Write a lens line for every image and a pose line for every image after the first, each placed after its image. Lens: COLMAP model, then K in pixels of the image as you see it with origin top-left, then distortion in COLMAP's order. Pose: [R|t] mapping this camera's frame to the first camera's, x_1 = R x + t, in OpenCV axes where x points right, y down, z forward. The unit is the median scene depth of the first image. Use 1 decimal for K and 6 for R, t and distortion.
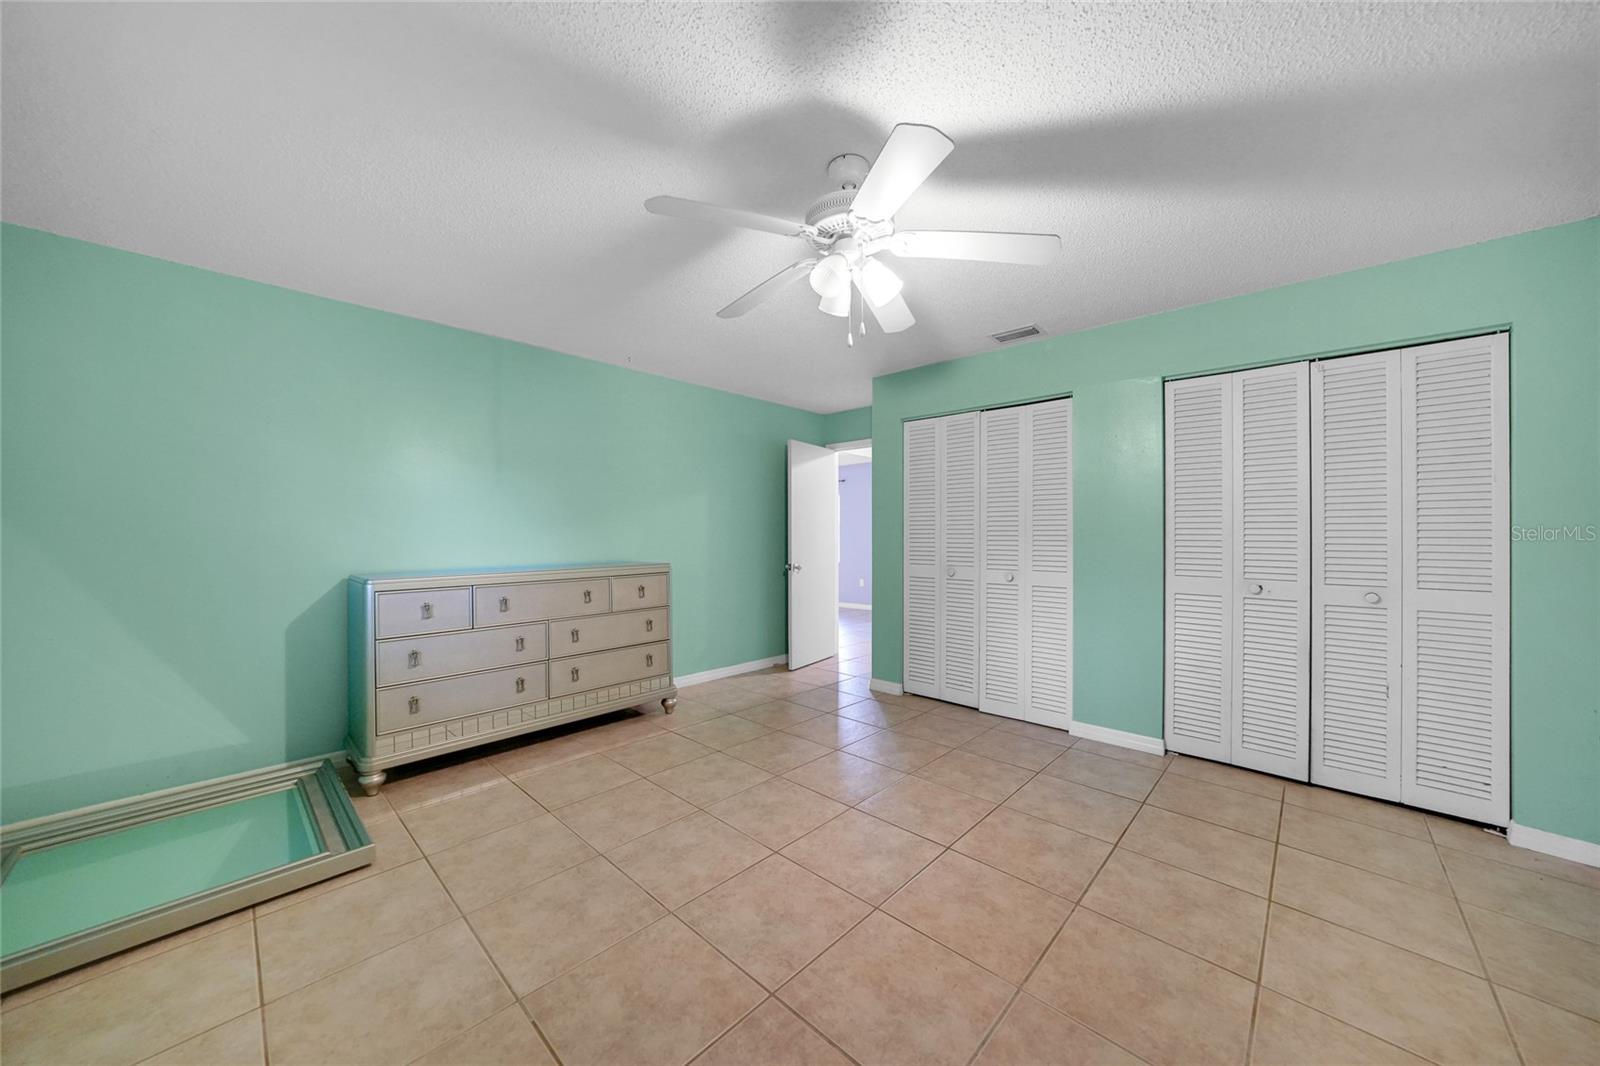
lens RADIAL K [[564.0, 0, 800.0], [0, 564.0, 533.0], [0, 0, 1]] dist [-0.026209, 0.006004]
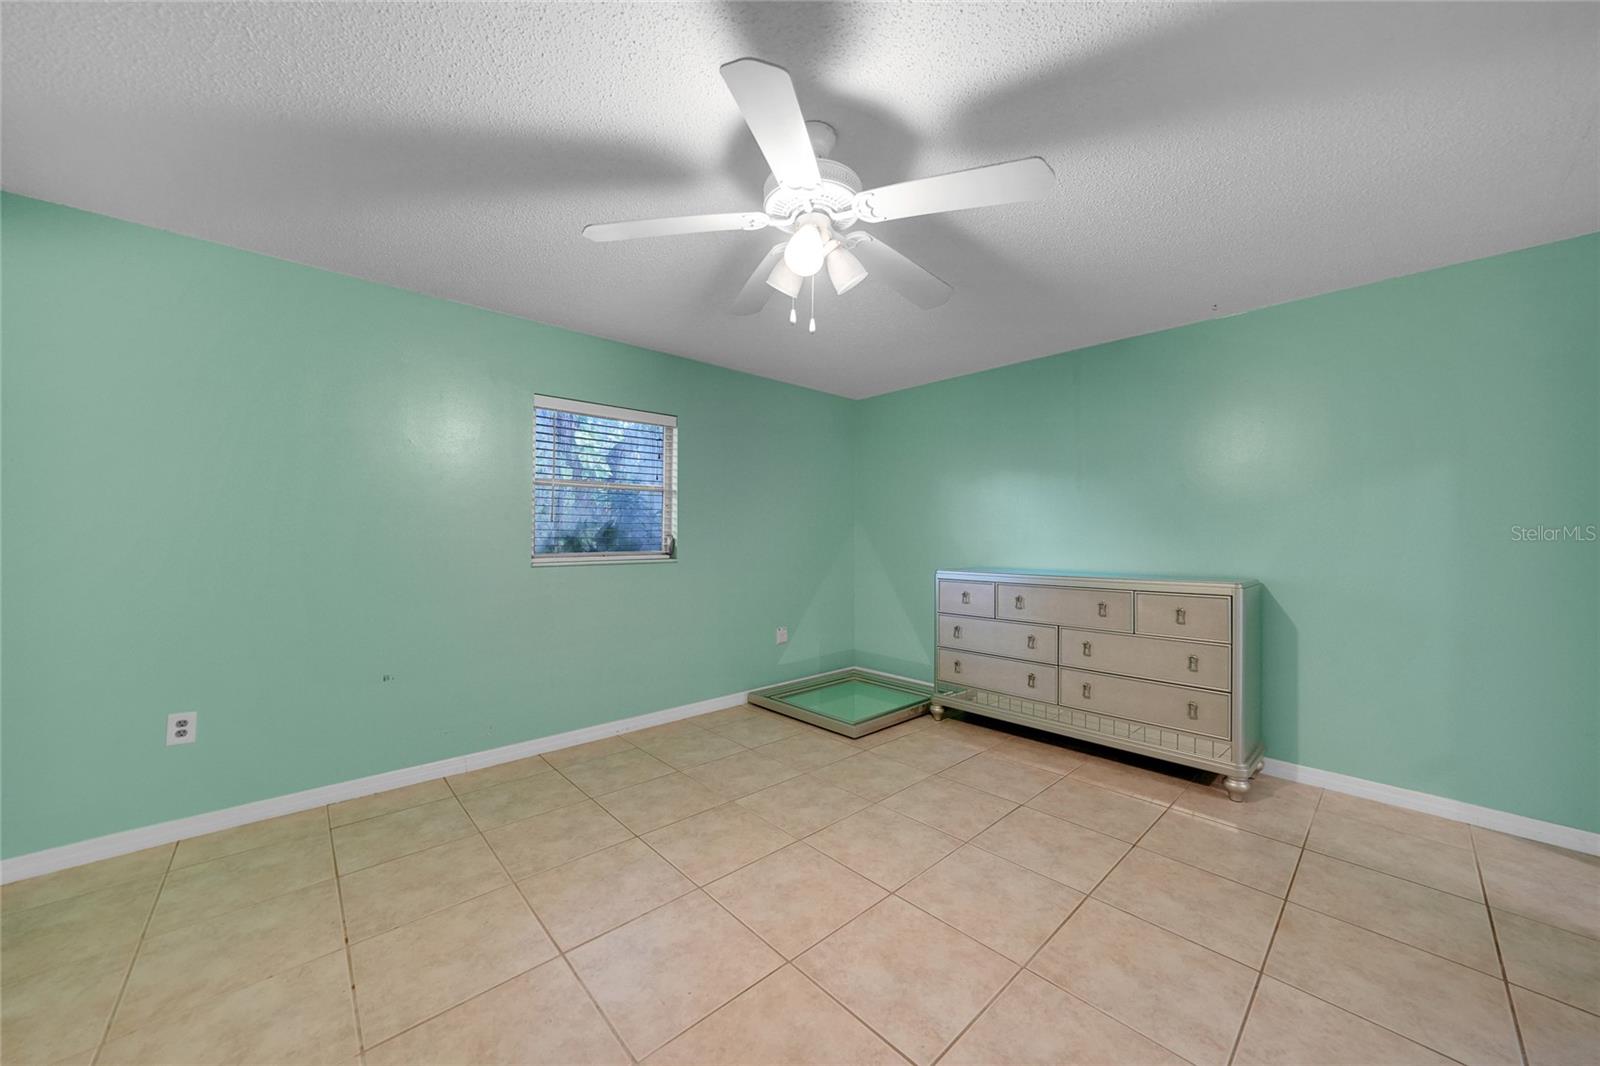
lens RADIAL K [[564.0, 0, 800.0], [0, 564.0, 533.0], [0, 0, 1]] dist [-0.026209, 0.006004]
pose [[-0.067006, -0.001324, -0.997752, 0.600089], [-0.005463, 0.999985, -0.000960, -0.006616], [0.997738, 0.005387, -0.067012, 0.629882]]
